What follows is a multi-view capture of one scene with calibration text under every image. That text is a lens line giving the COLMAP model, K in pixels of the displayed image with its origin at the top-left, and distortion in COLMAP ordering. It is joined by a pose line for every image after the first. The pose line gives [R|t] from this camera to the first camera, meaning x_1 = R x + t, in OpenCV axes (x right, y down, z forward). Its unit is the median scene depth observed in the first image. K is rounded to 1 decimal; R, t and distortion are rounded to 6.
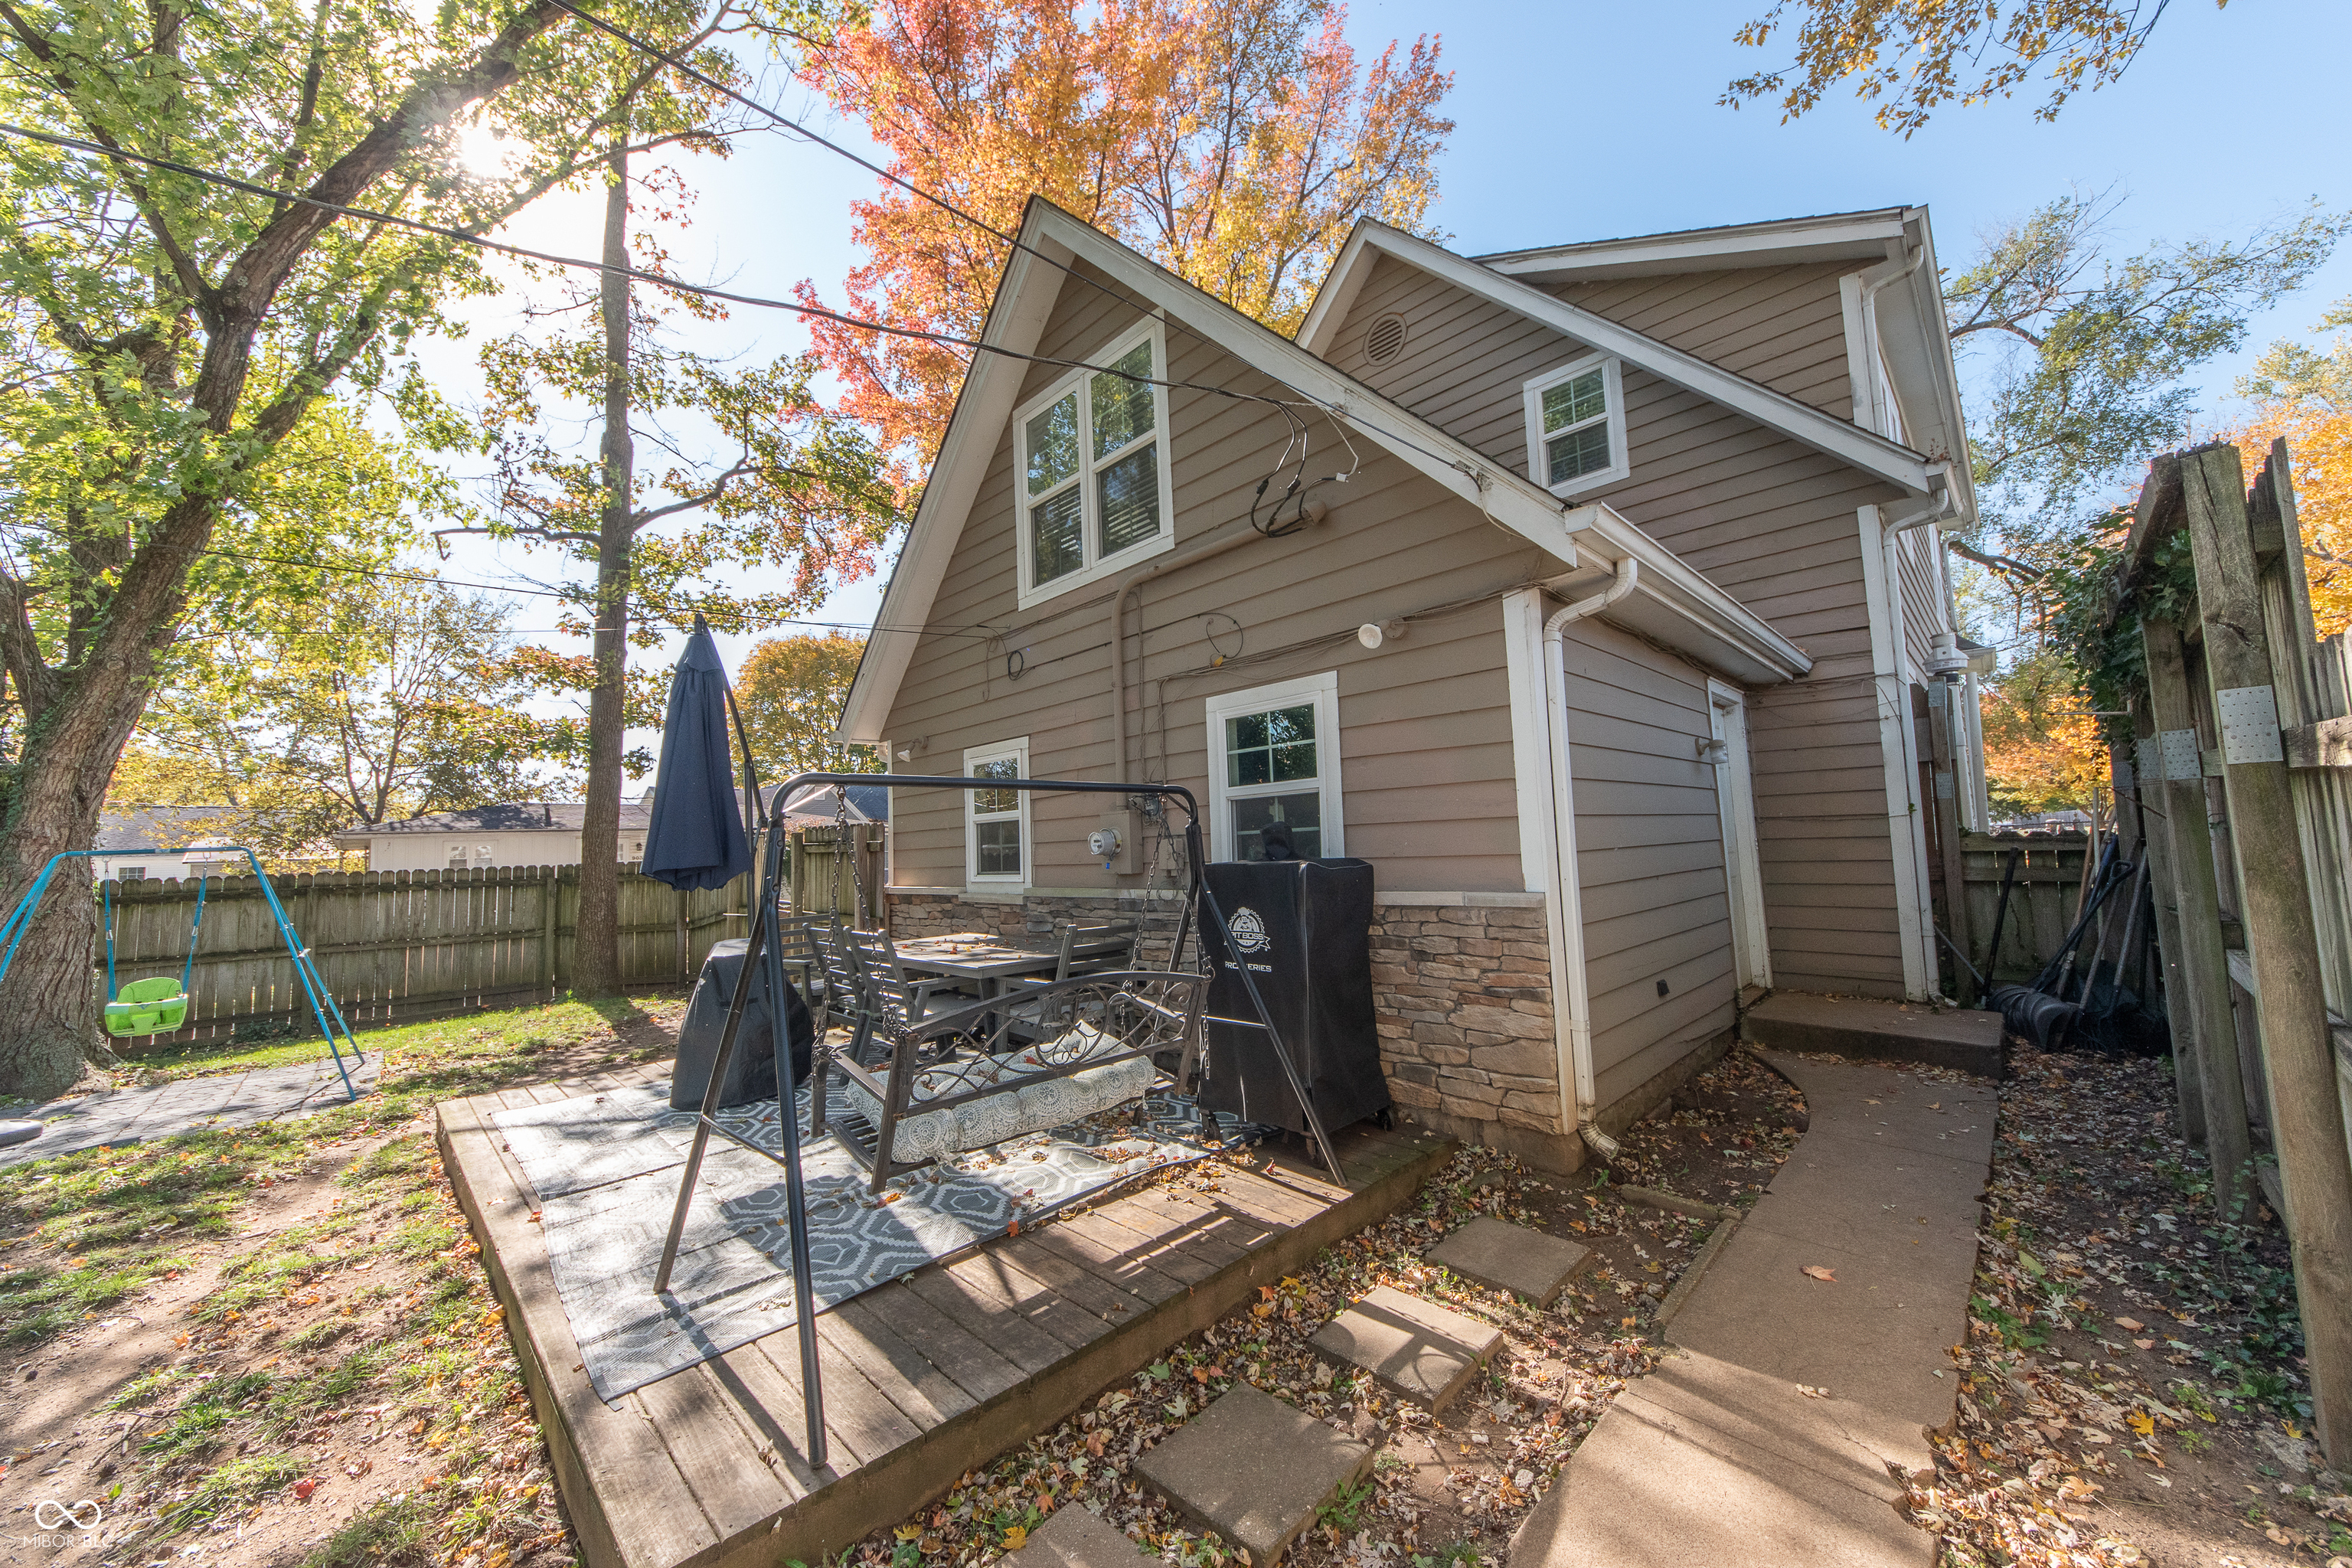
lens RADIAL K [[841.8, 0, 1168.0], [0, 841.8, 786.0], [0, 0, 1]] dist [-0.005843, 0.002092]
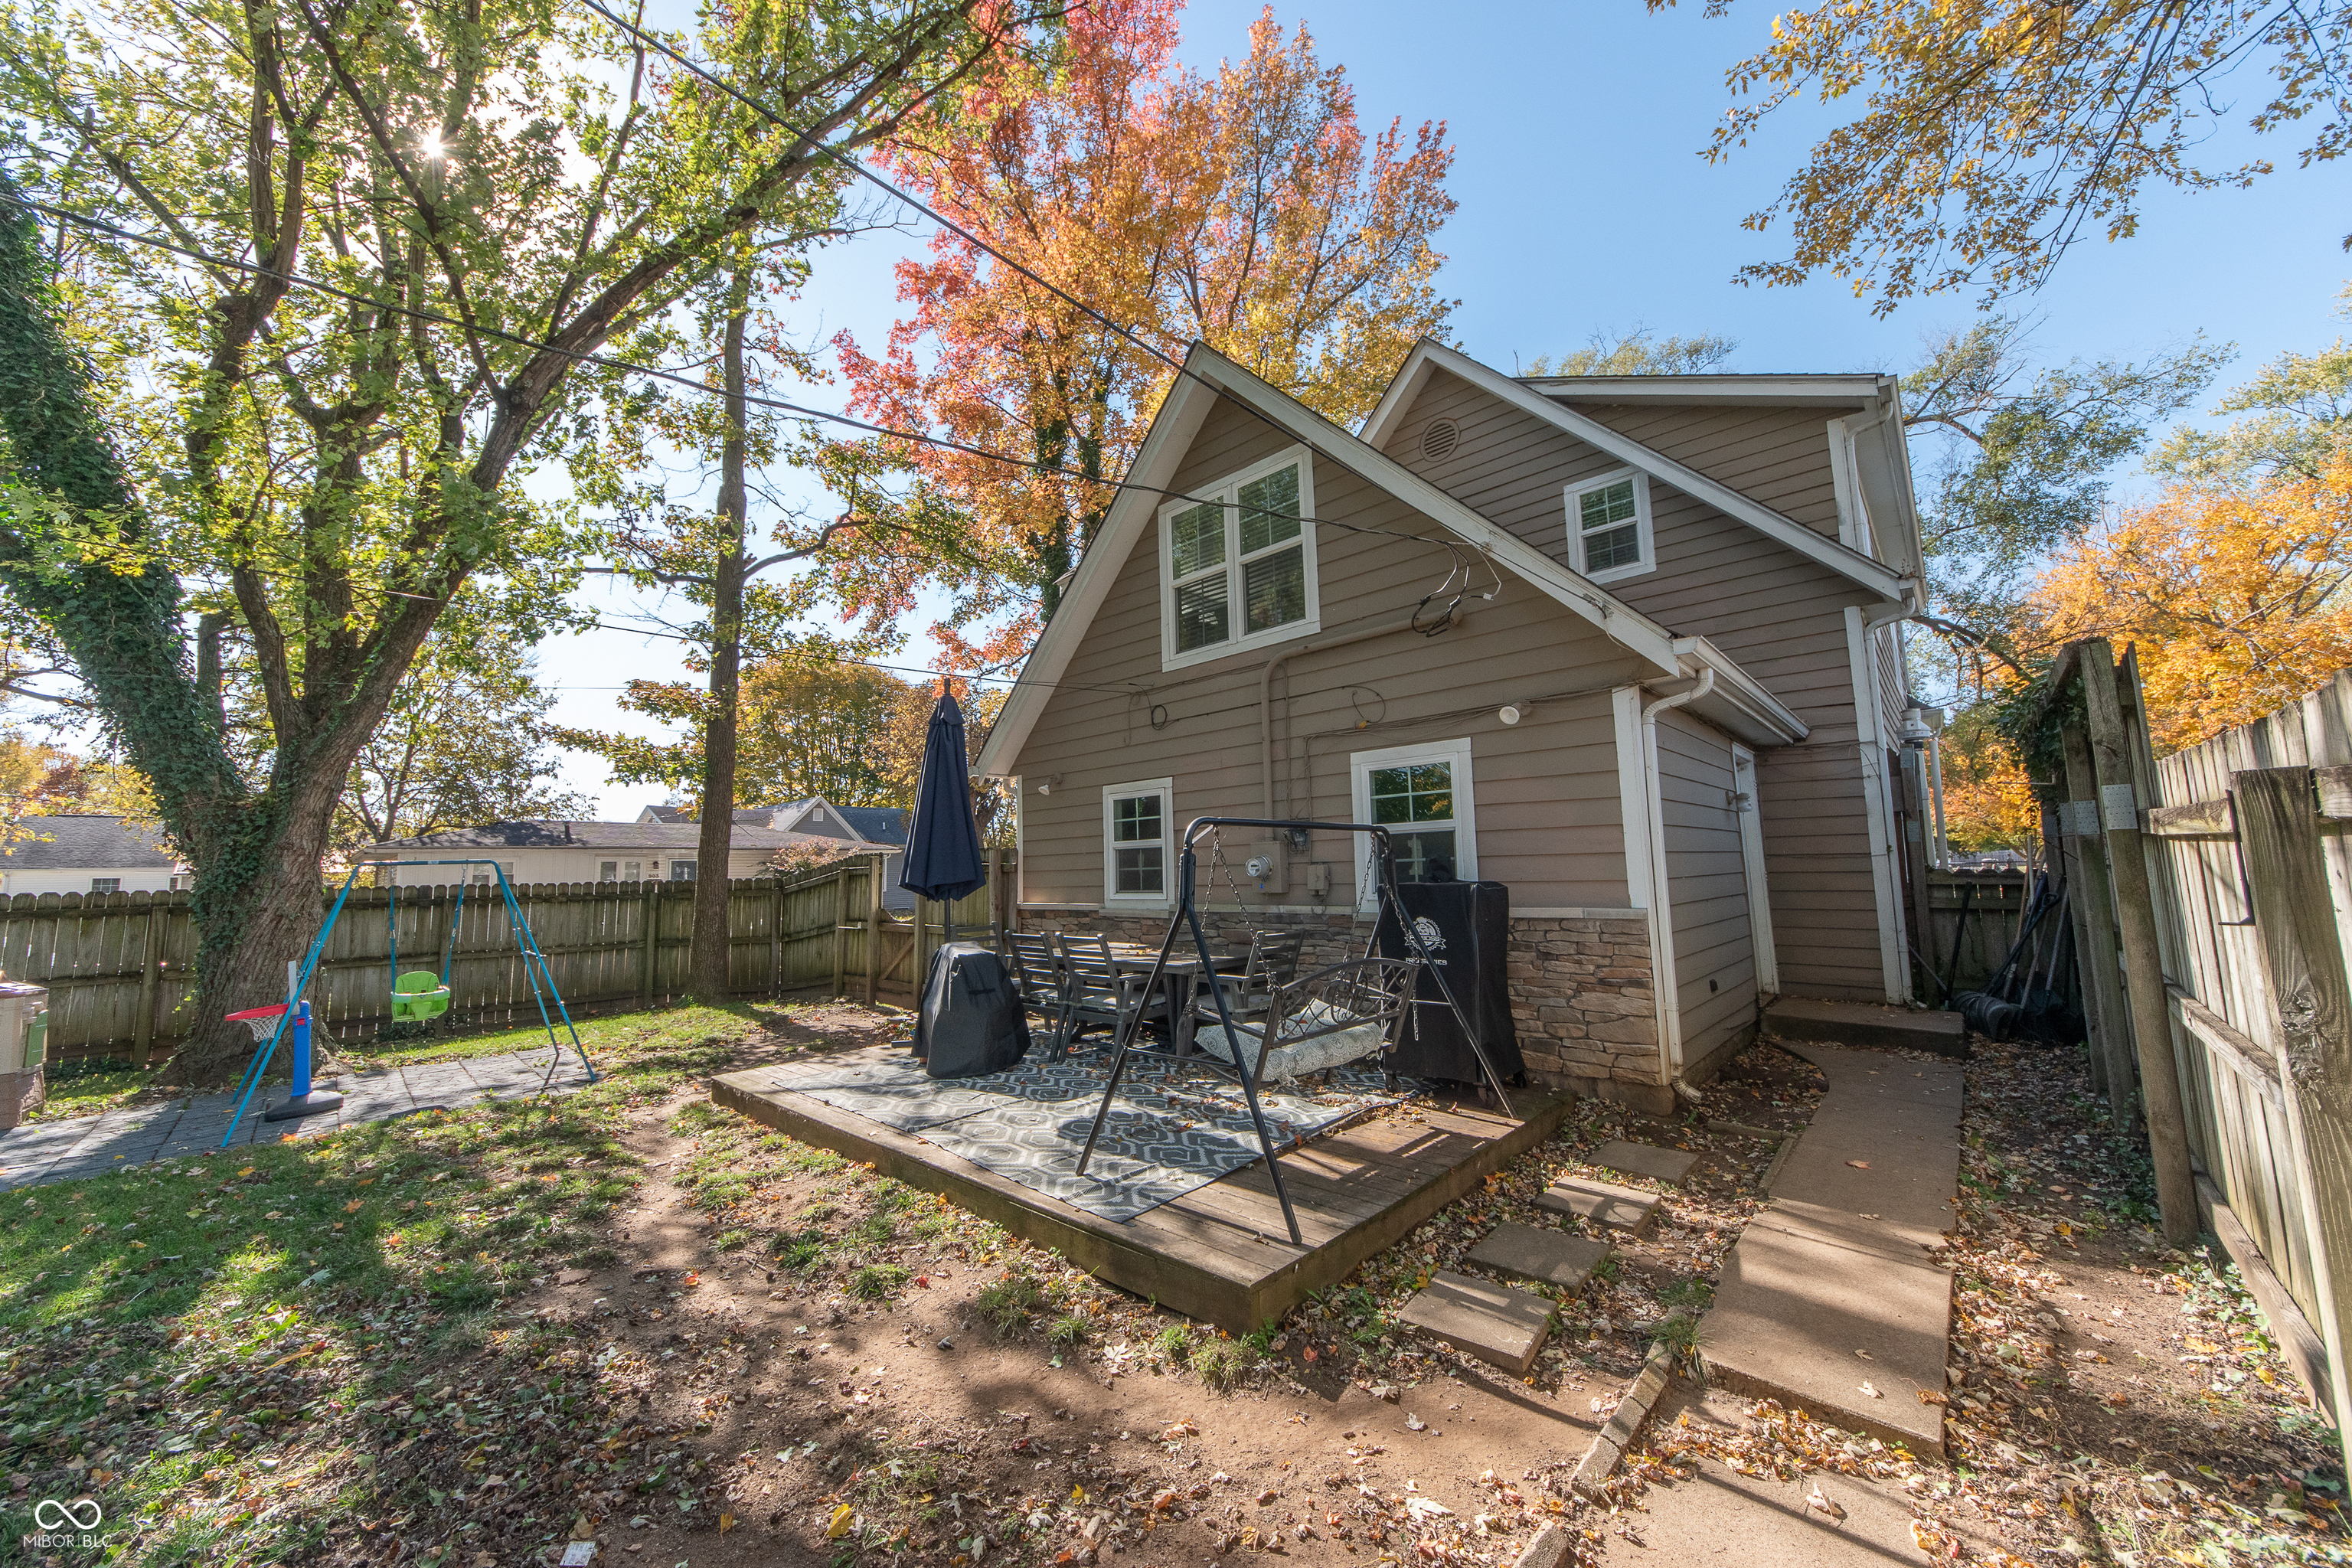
lens RADIAL K [[841.8, 0, 1169.9], [0, 841.8, 784.8], [0, 0, 1]] dist [-0.005843, 0.002092]
pose [[0.999105, 0.018257, 0.038147, -0.232129], [-0.017008, 0.999316, -0.032826, -0.009891], [-0.038721, 0.032148, 0.998733, -0.208500]]
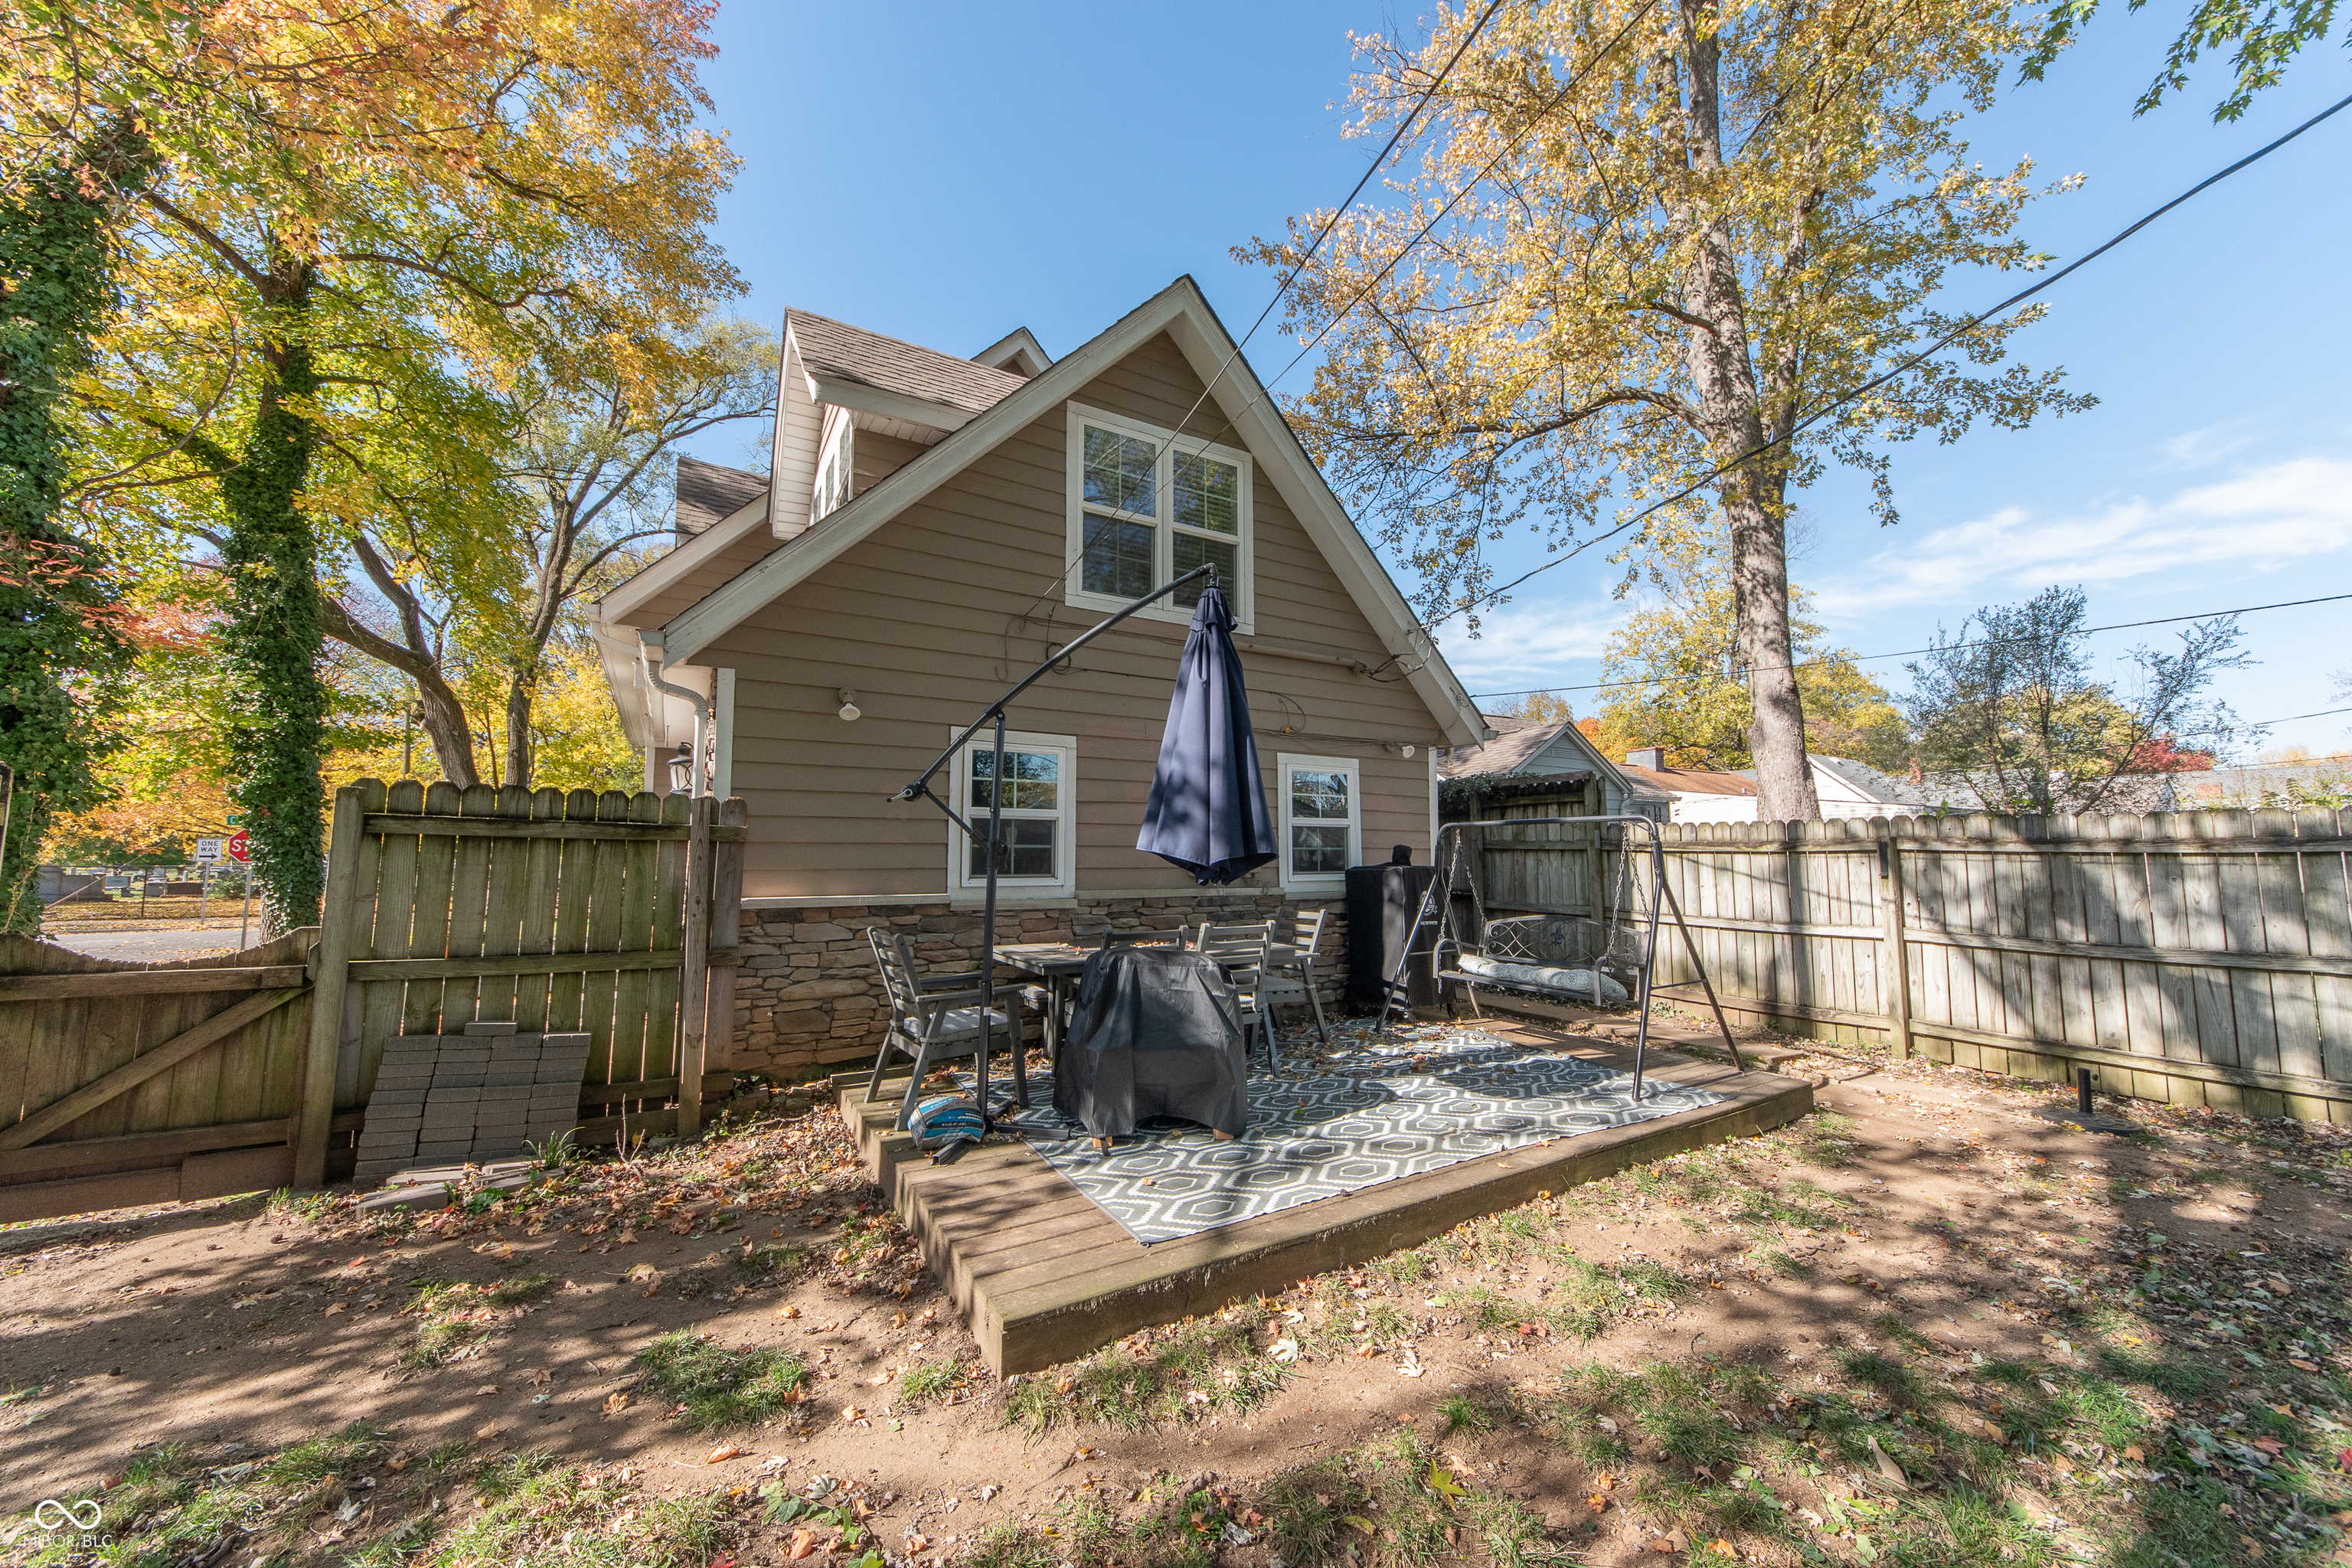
lens RADIAL K [[841.8, 0, 1173.0], [0, 841.8, 789.2], [0, 0, 1]] dist [-0.005843, 0.002092]
pose [[0.241422, 0.112529, 0.963874, -1.168376], [-0.085365, 0.991866, -0.094416, 0.091714], [-0.966658, -0.059487, 0.249064, 0.692073]]
